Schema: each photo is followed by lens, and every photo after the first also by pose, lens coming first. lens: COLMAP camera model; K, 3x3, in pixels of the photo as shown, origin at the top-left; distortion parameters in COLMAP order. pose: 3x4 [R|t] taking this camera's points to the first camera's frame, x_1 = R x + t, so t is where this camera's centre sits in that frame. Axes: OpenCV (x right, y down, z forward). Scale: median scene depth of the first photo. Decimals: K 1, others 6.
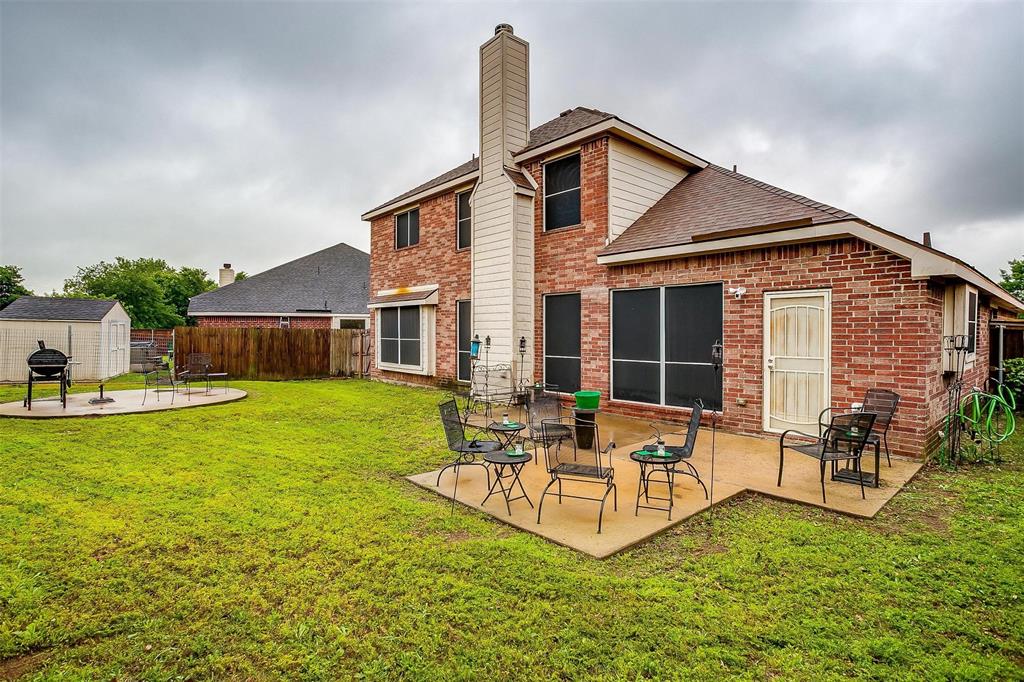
lens RADIAL K [[498.1, 0, 515.2], [0, 498.1, 338.6], [0, 0, 1]] dist [-0.001119, 0.000016]
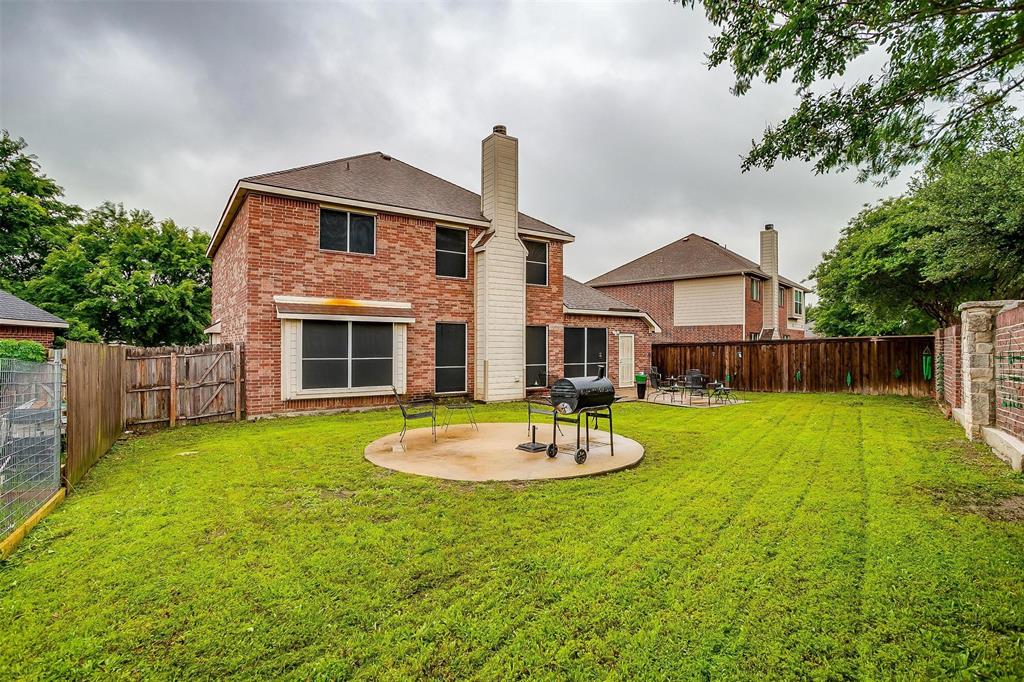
lens RADIAL K [[498.1, 0, 515.2], [0, 498.1, 338.6], [0, 0, 1]] dist [-0.001119, 0.000016]
pose [[0.122906, -0.000048, 0.992418, -1.175665], [0.000991, 1.000000, -0.000074, -0.037461], [-0.992418, 0.000993, 0.122906, 0.677705]]
